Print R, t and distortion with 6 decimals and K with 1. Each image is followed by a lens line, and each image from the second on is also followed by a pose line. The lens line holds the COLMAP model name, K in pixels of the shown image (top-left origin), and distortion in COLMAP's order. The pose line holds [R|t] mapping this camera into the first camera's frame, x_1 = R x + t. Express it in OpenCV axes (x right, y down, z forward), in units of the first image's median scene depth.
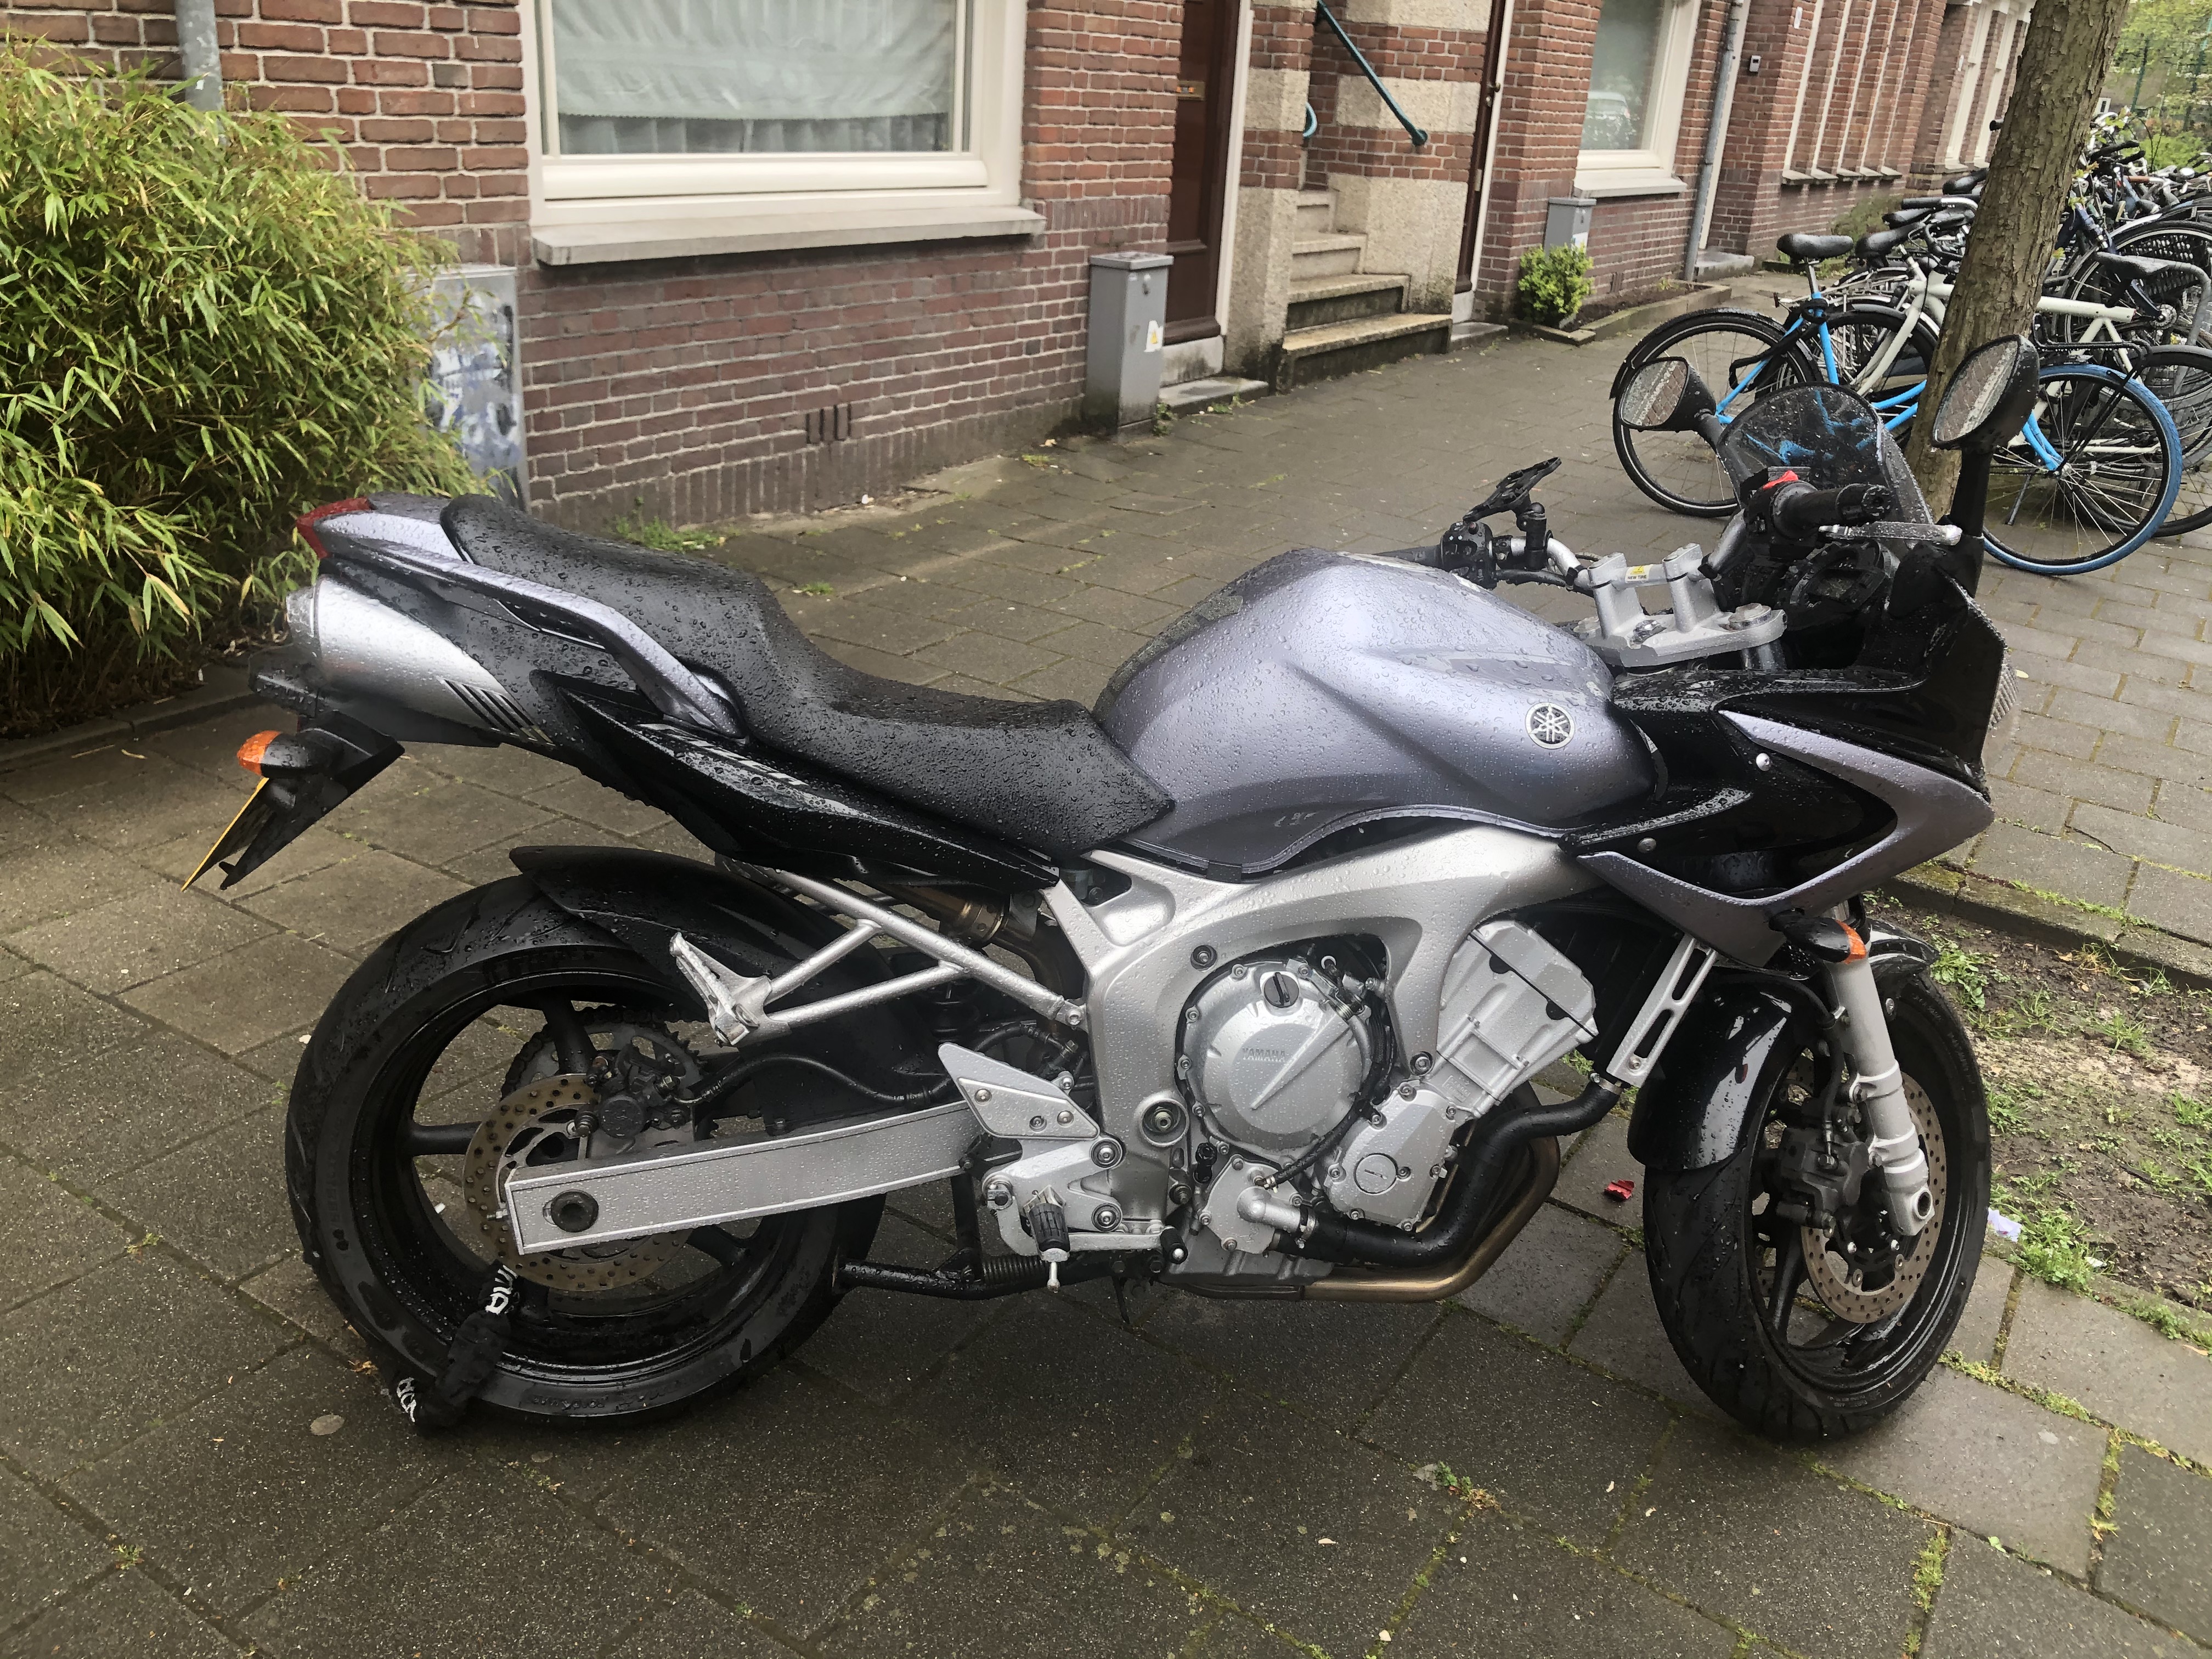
lens RADIAL K [[1823.5, 0, 1106.0], [0, 1823.5, 829.5], [0, 0, 1]] dist [0.004795, -0.004380]
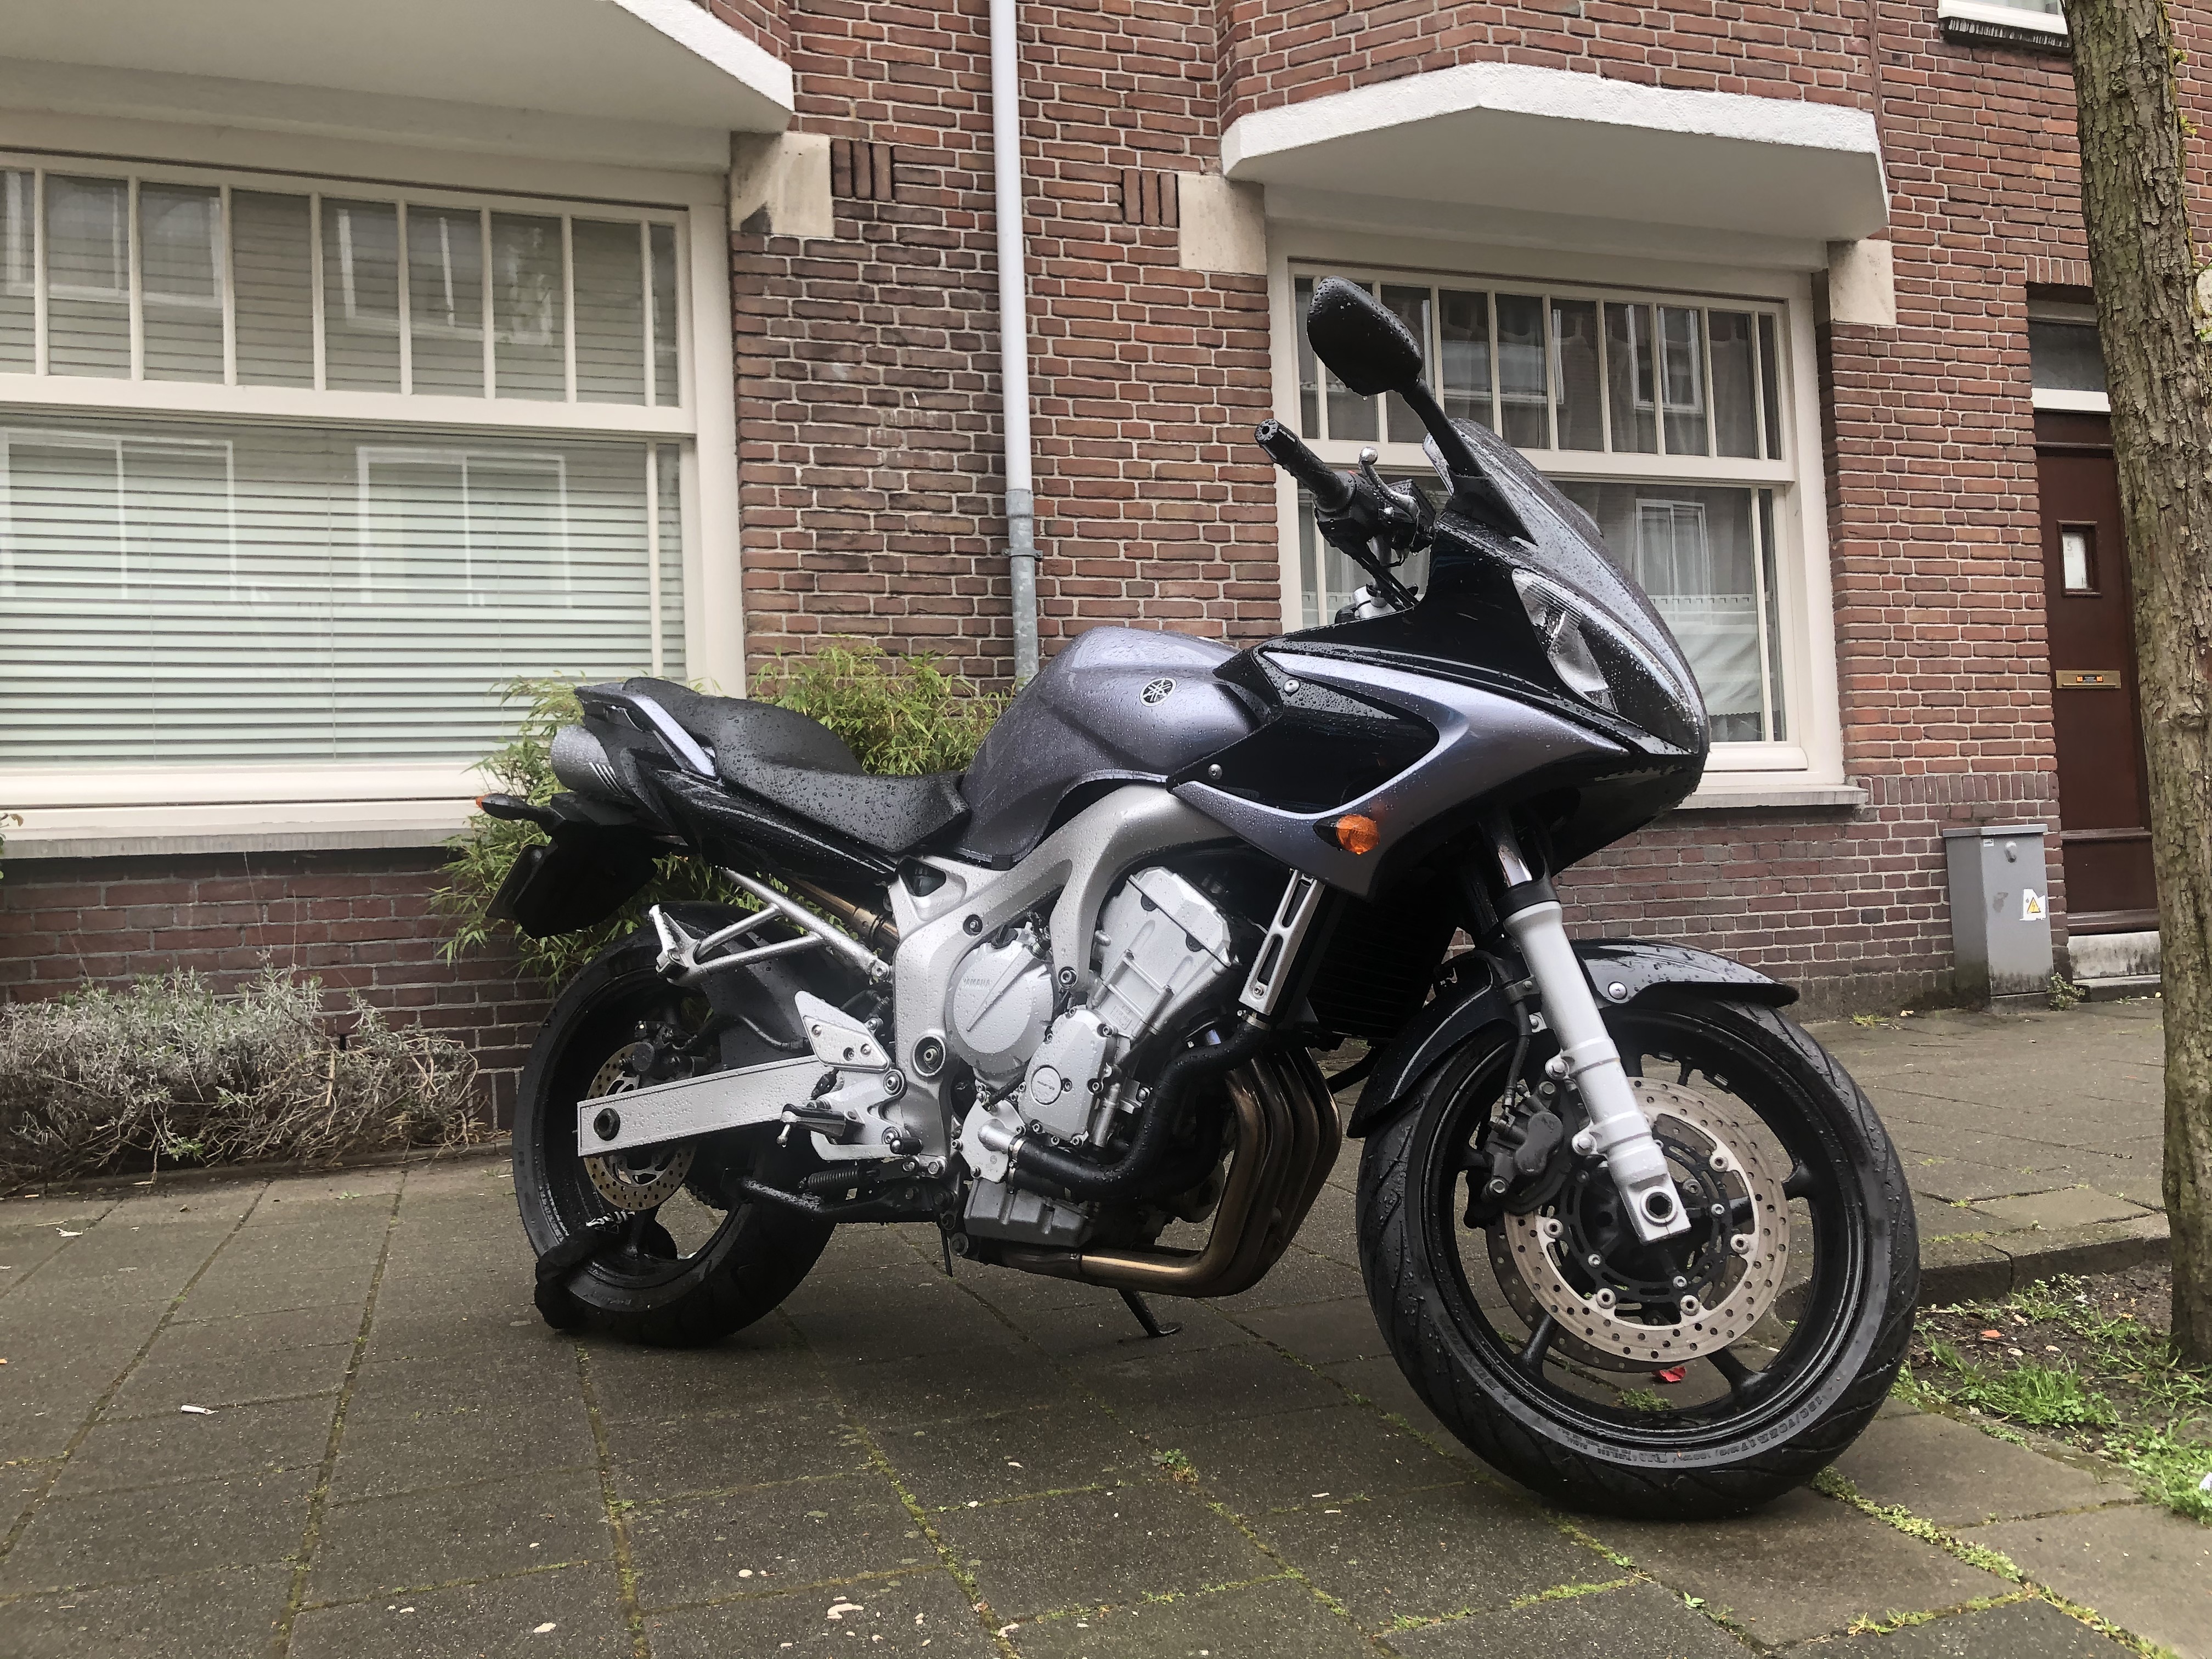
lens RADIAL K [[1815.6, 0, 1106.0], [0, 1815.6, 829.5], [0, 0, 1]] dist [0.002357, 0.005671]
pose [[0.777344, -0.119444, -0.617632, 0.812516], [-0.158282, 0.913085, -0.375795, 0.417562], [0.608837, 0.389882, 0.690876, 0.147914]]
